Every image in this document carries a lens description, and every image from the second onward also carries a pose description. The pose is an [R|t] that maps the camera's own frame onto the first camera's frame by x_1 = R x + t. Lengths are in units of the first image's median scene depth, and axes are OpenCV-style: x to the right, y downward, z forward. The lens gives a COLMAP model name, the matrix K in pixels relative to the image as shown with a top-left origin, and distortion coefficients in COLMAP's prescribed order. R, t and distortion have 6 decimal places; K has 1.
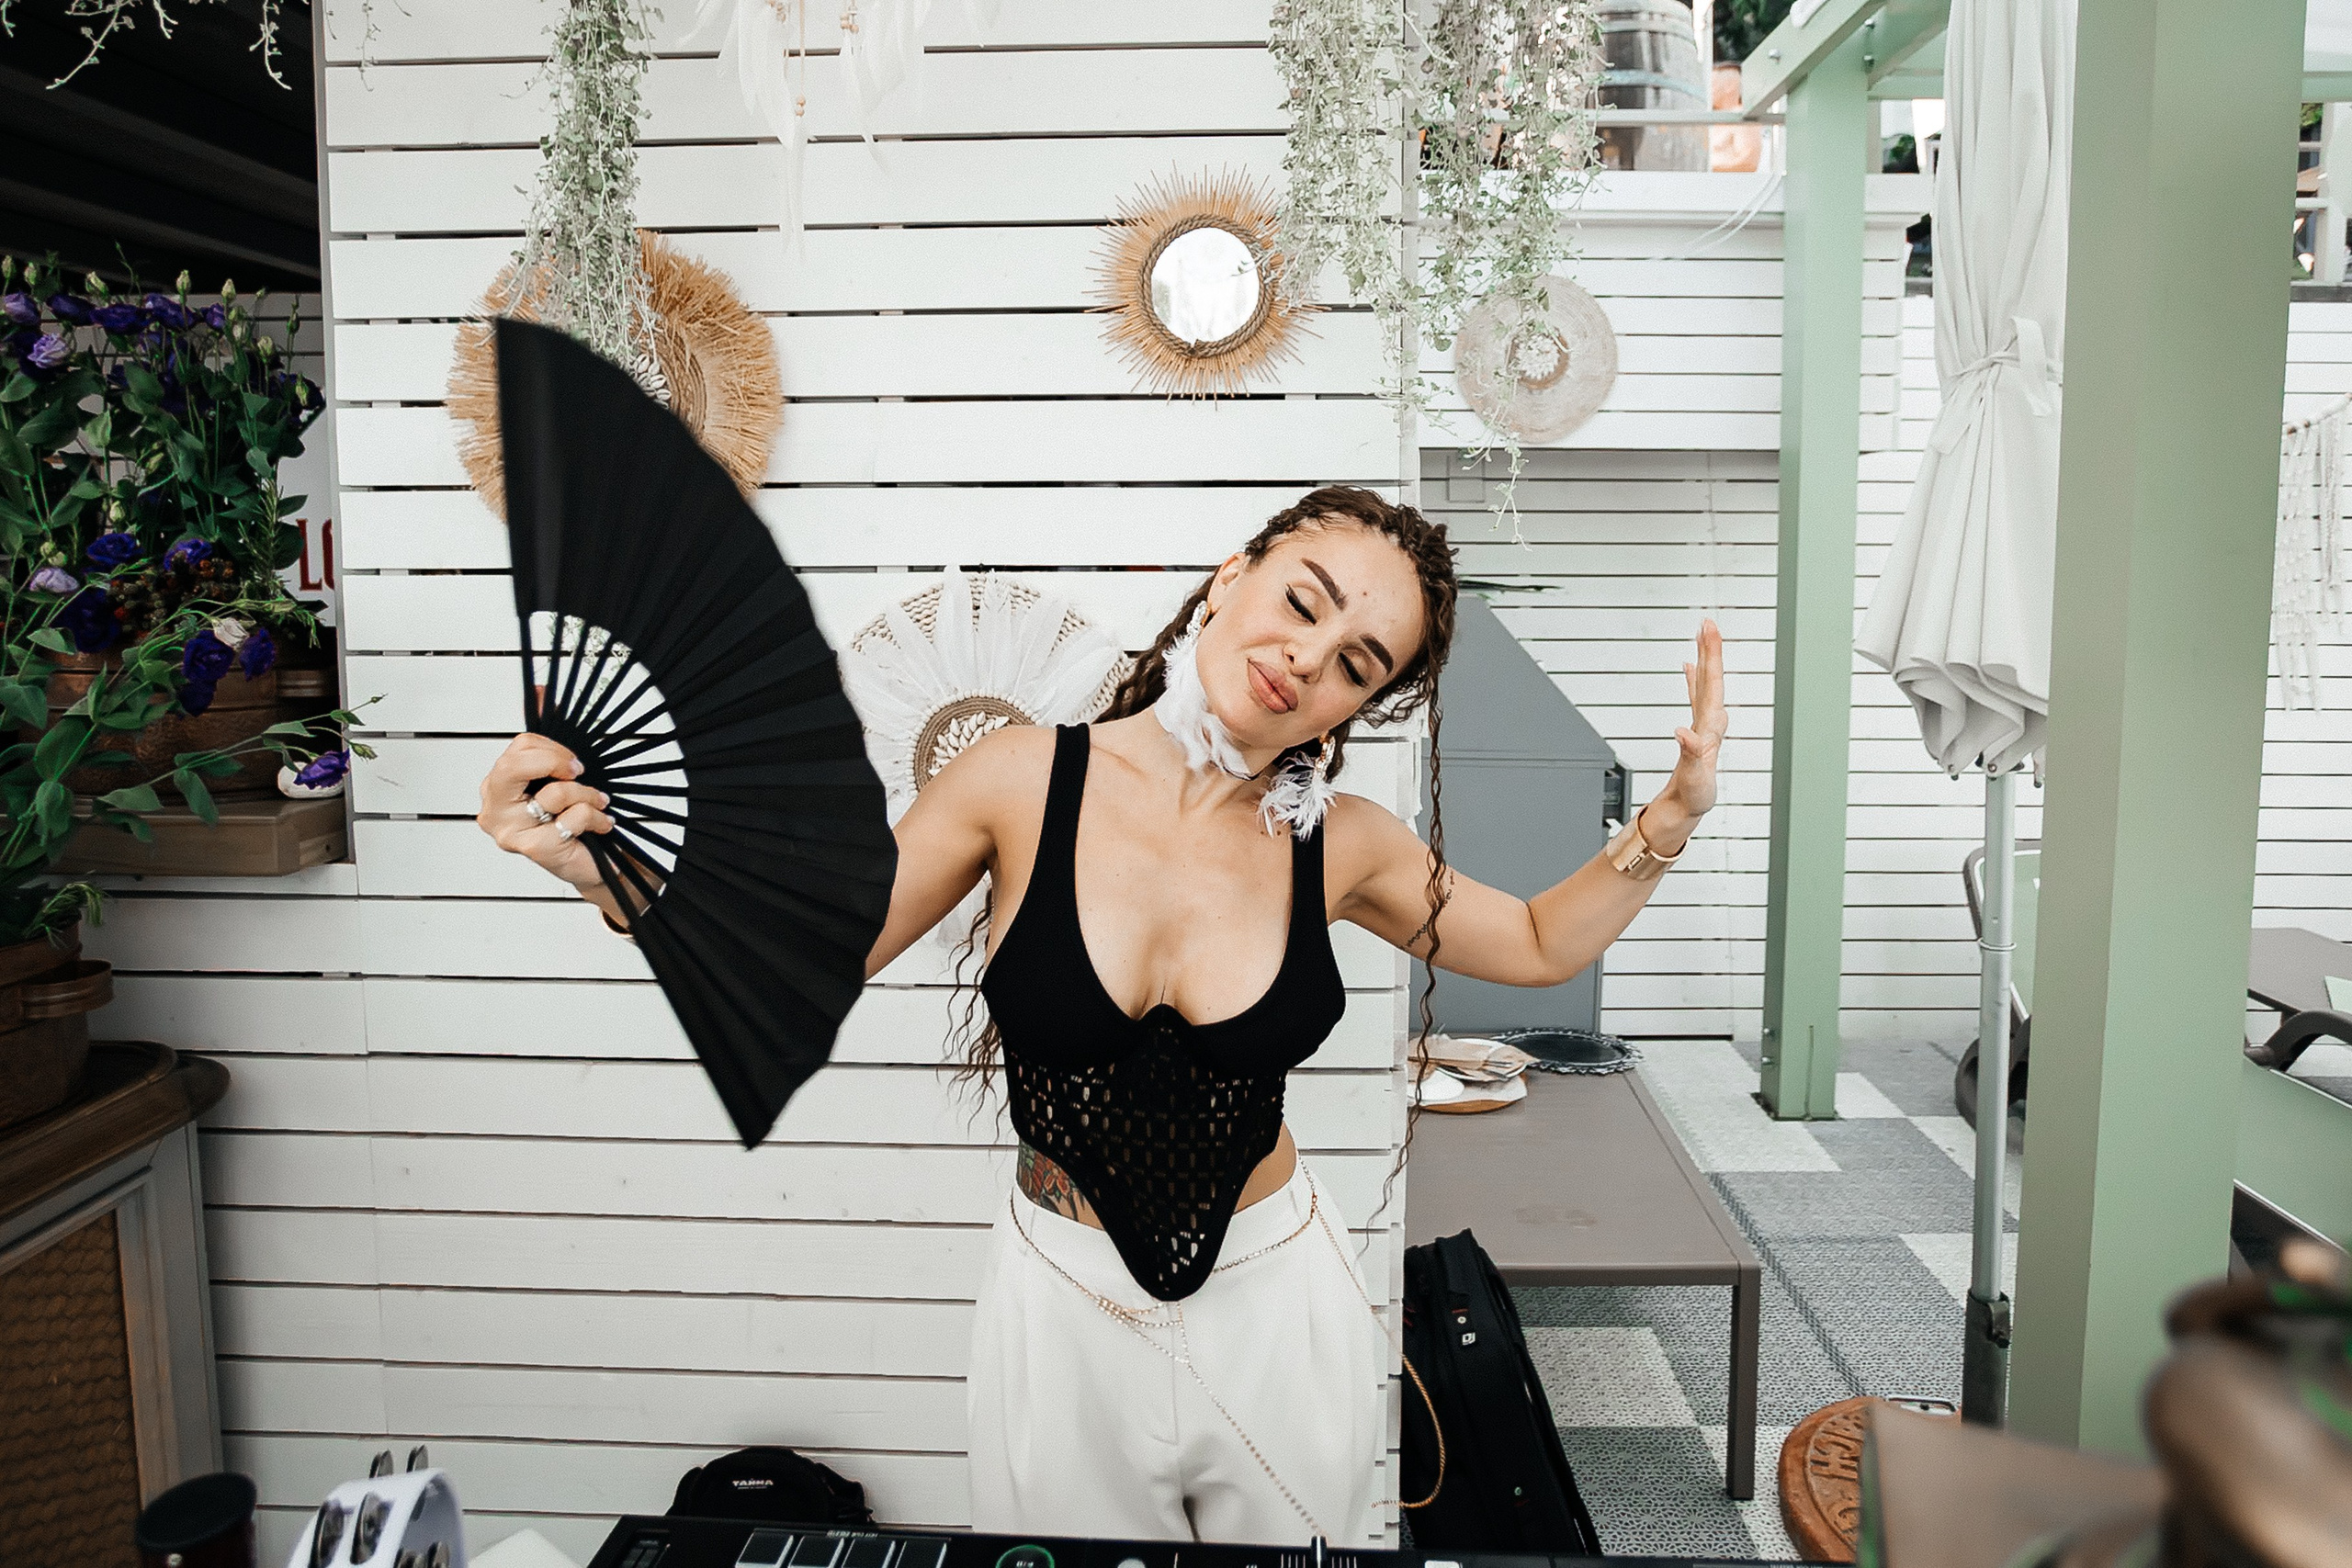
lens RADIAL K [[1153.3, 0, 1175.3], [0, 1153.3, 782.4], [0, 0, 1]] dist [-0.002647, -0.000427]
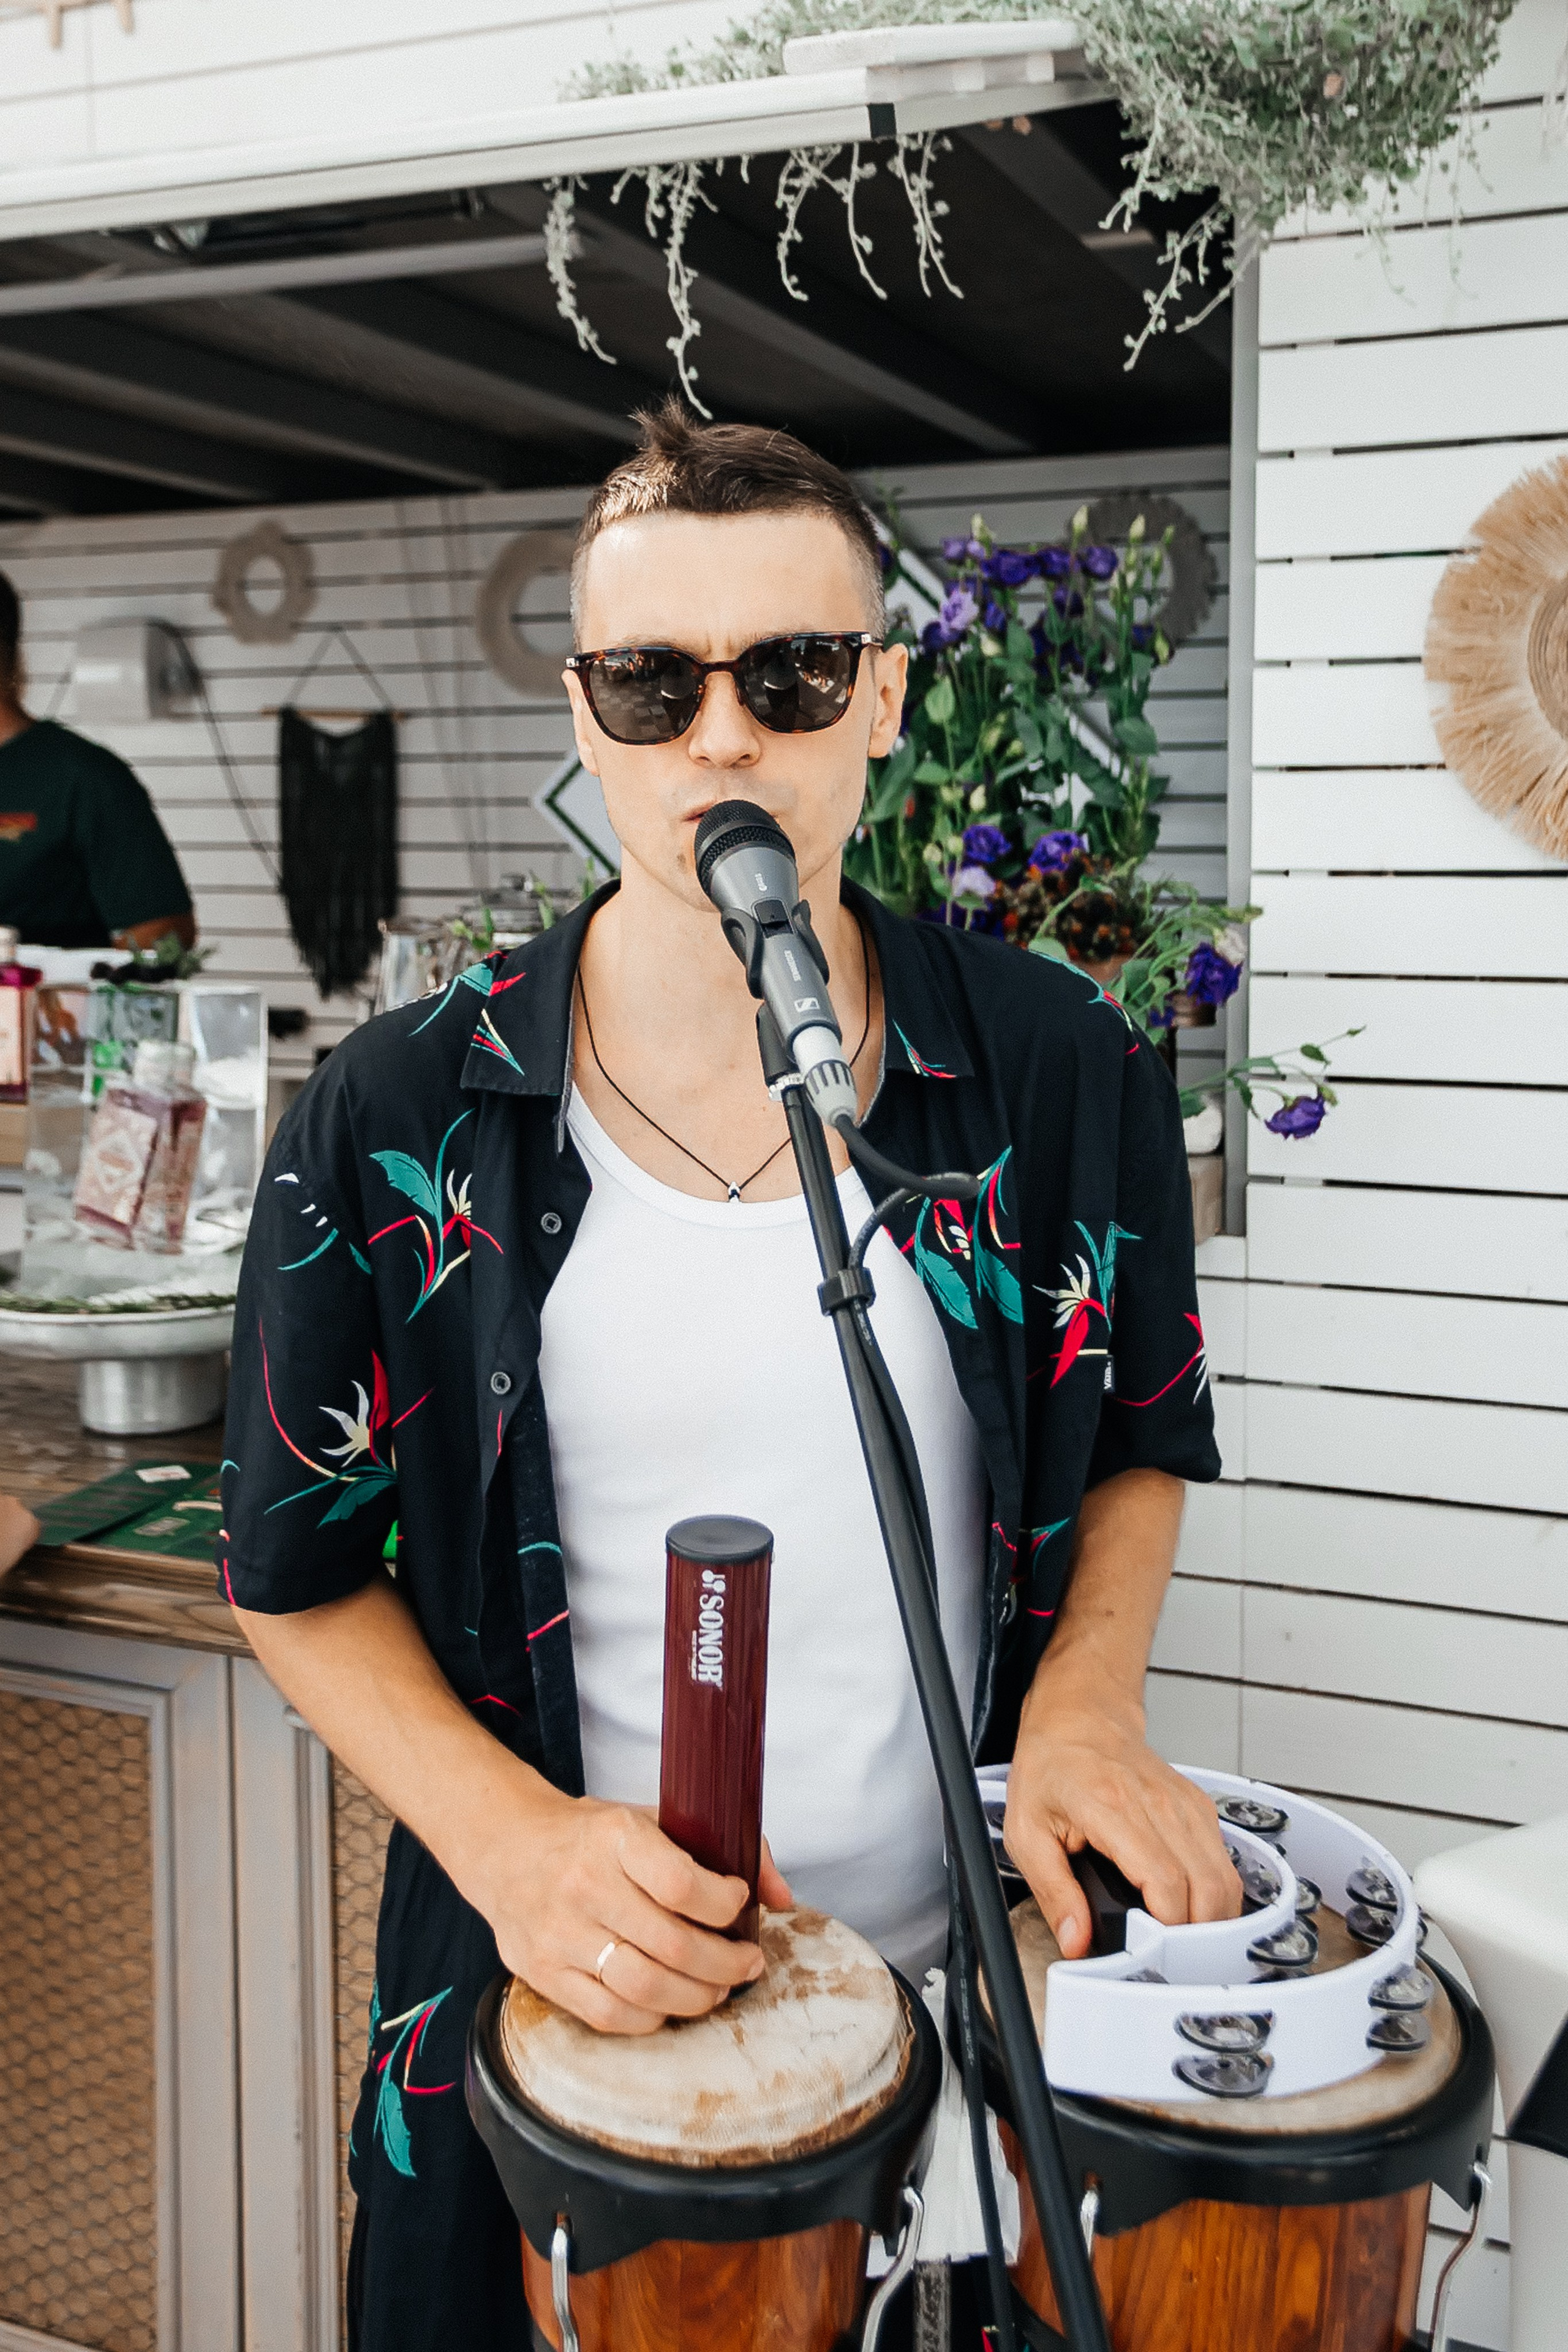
lens RADIAL K [[2077.6, 0, 777.2], [0, 2077.6, 1168.6], [0, 0, 1]] dist [0.043430, 0.002662]
pose [[0.946345, 0.053286, -0.318735, -0.574191], [-0.063871, 0.997697, -0.022843, 0.078275], [0.316783, 0.041975, 0.947569, -0.482403]]
